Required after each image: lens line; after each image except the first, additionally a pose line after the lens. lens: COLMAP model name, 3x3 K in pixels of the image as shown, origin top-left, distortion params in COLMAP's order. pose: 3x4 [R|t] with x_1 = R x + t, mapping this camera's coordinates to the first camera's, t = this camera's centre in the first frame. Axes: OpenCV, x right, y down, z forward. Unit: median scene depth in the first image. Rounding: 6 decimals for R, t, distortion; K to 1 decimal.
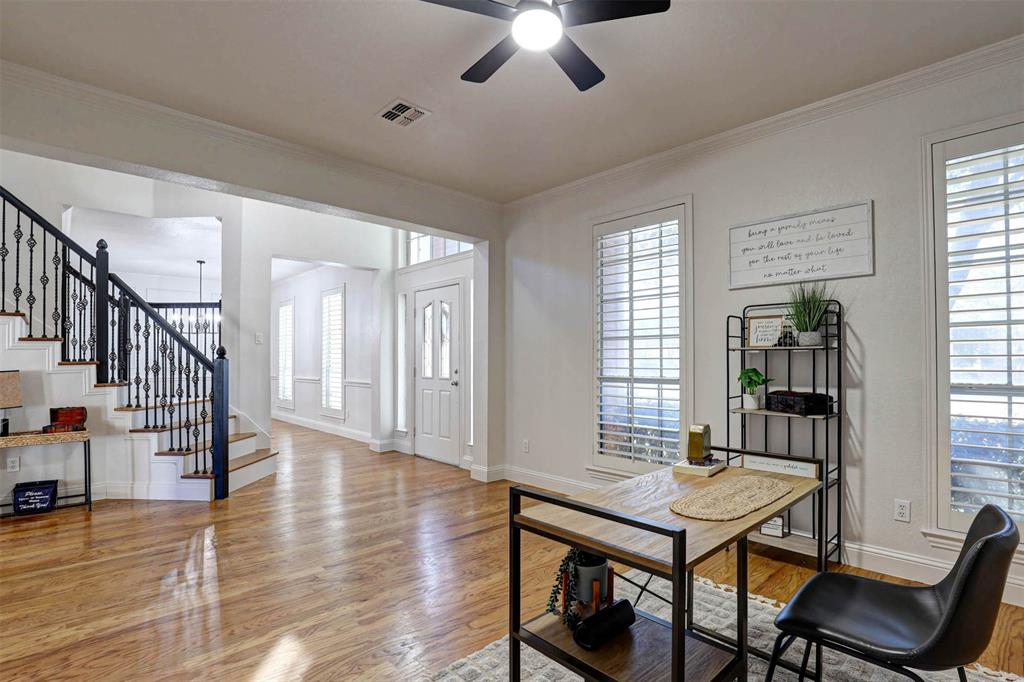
lens RADIAL K [[497.9, 0, 511.4], [0, 497.9, 358.7], [0, 0, 1]] dist [-0.027117, 0.000042]
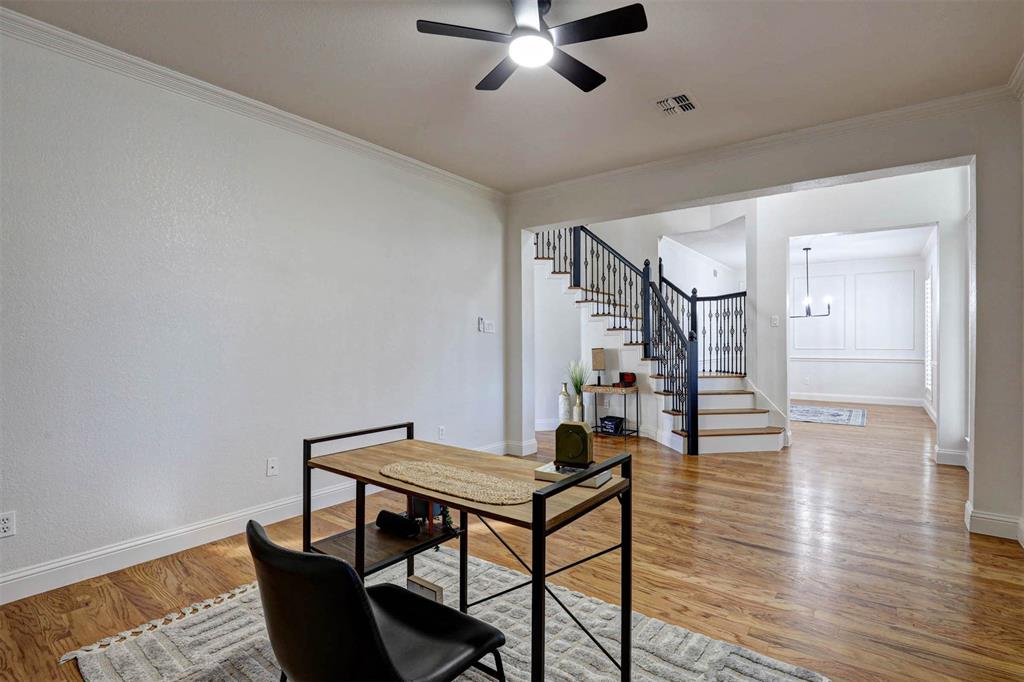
lens RADIAL K [[501.6, 0, 512.0], [0, 501.6, 341.0], [0, 0, 1]] dist [0.000256, 0.000052]
pose [[0.154071, -0.001406, -0.988059, 0.601334], [0.000414, 0.999999, -0.001359, 0.002073], [0.988060, -0.000200, 0.154071, 0.381212]]
